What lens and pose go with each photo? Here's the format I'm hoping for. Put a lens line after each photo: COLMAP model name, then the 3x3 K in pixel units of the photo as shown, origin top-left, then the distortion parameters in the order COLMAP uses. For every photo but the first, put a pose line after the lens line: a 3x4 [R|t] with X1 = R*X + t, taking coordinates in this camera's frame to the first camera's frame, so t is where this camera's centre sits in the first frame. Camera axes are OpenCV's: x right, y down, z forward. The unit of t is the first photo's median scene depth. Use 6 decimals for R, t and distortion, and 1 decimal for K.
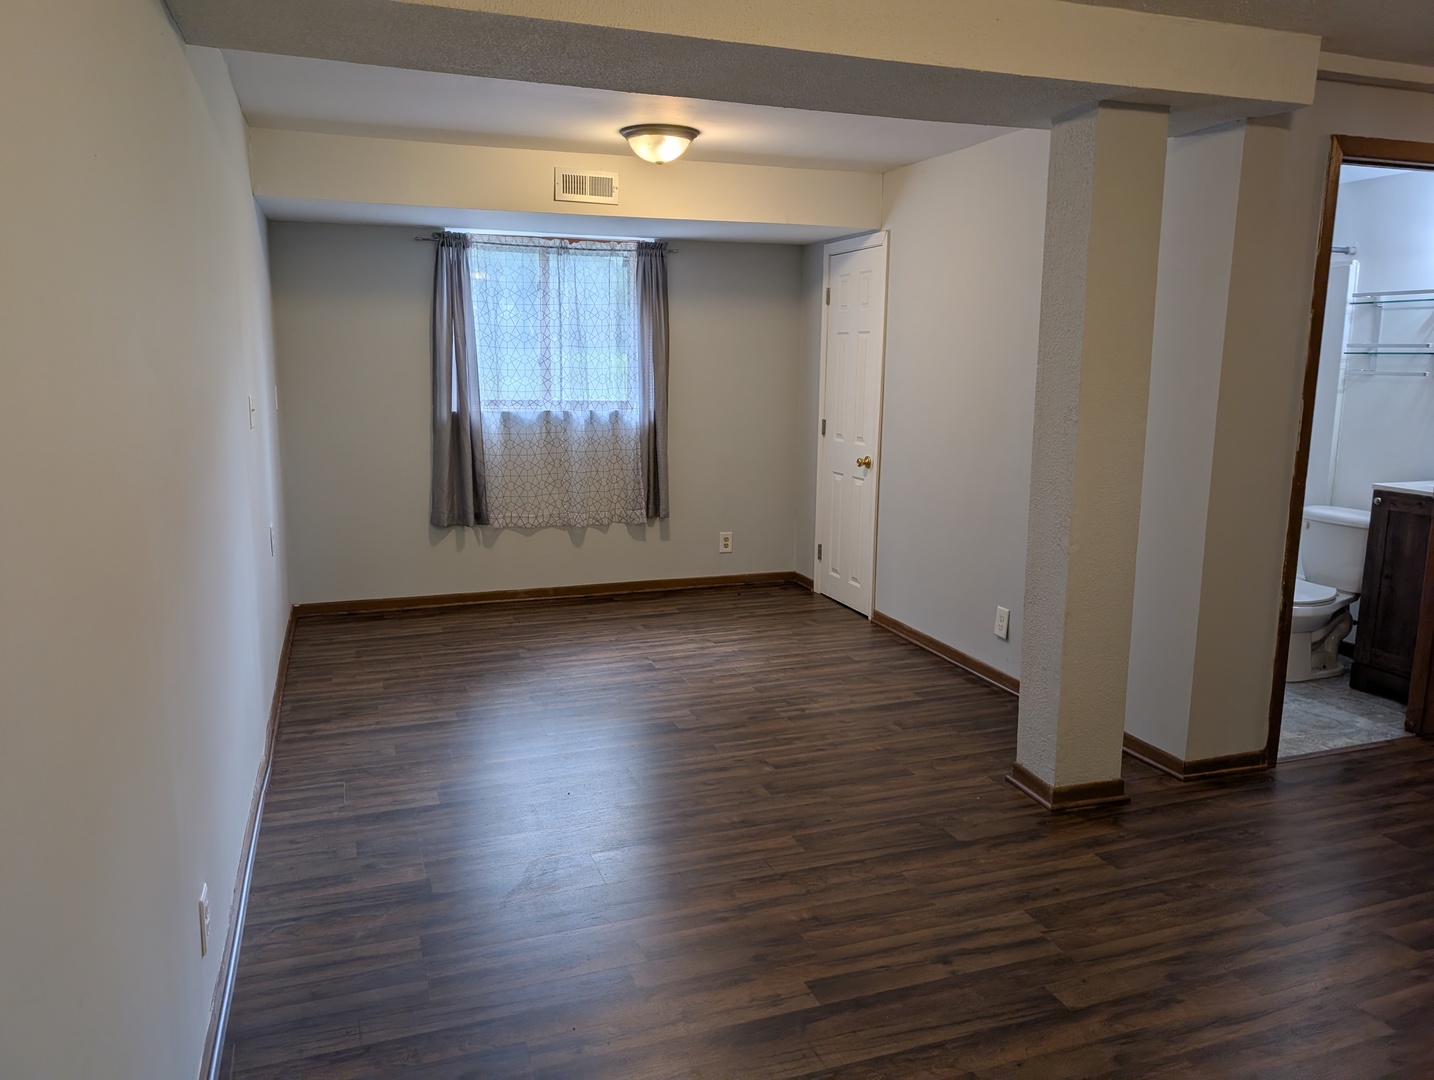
lens RADIAL K [[1046.1, 0, 714.5], [0, 1046.1, 541.7], [0, 0, 1]] dist [0.024593, -0.014511]
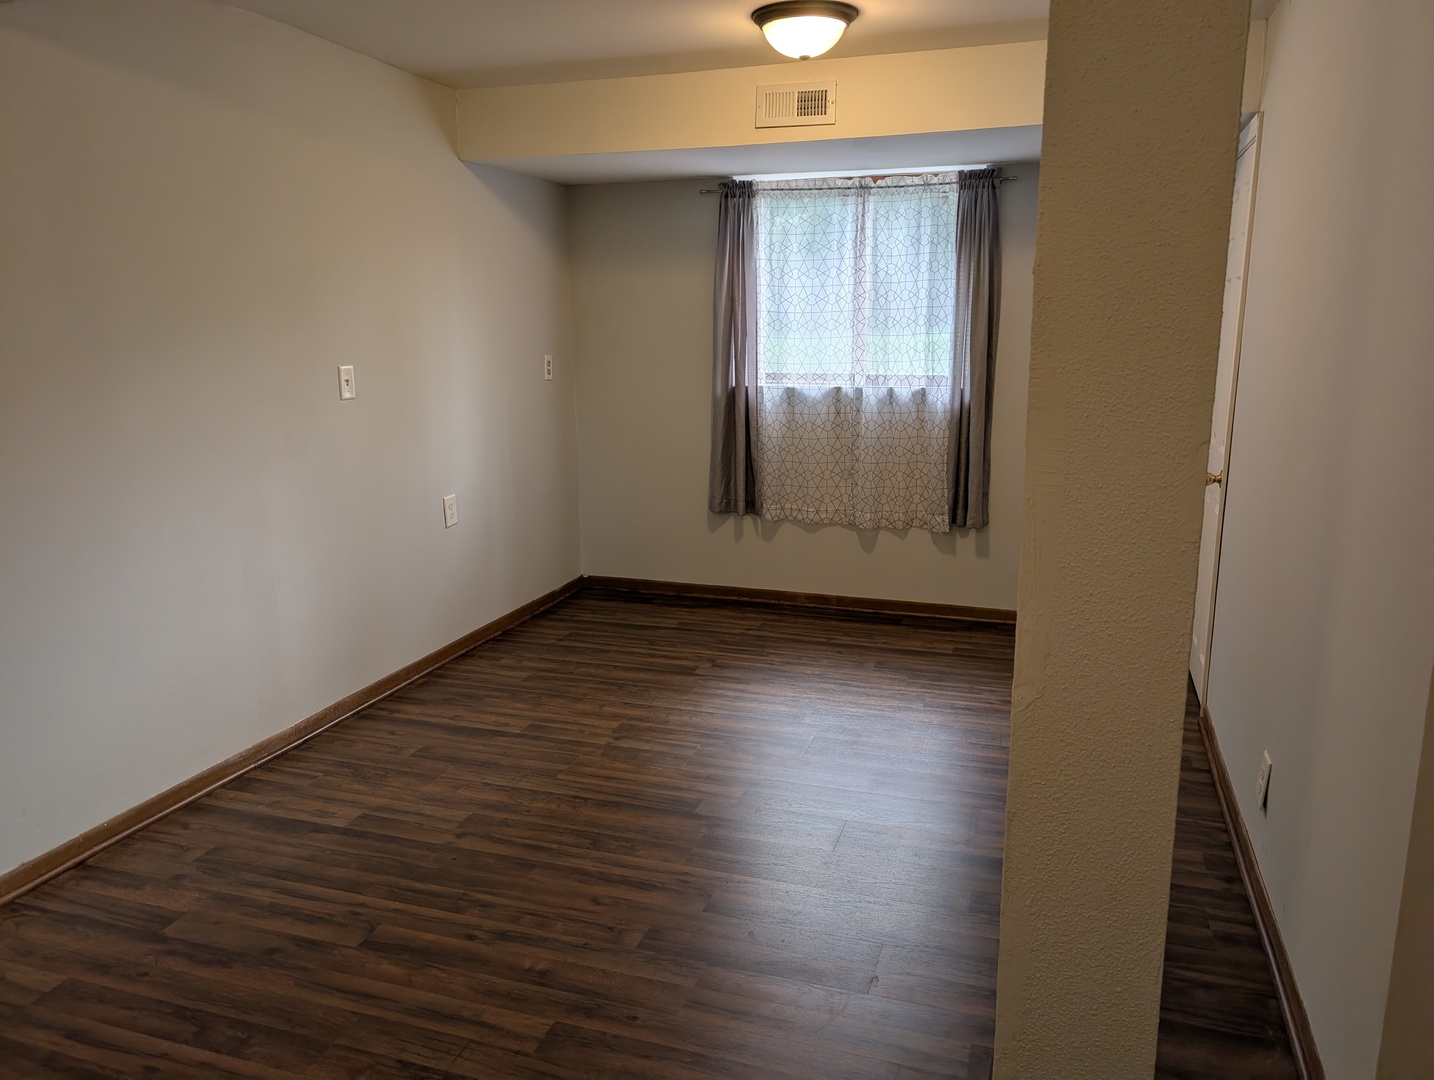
lens RADIAL K [[1046.1, 0, 716.7], [0, 1046.1, 538.1], [0, 0, 1]] dist [0.024593, -0.014511]
pose [[0.783530, 0.114808, -0.610655, 0.292909], [-0.098920, 0.993295, 0.059823, -0.045777], [0.613429, 0.013533, 0.789634, 0.282805]]
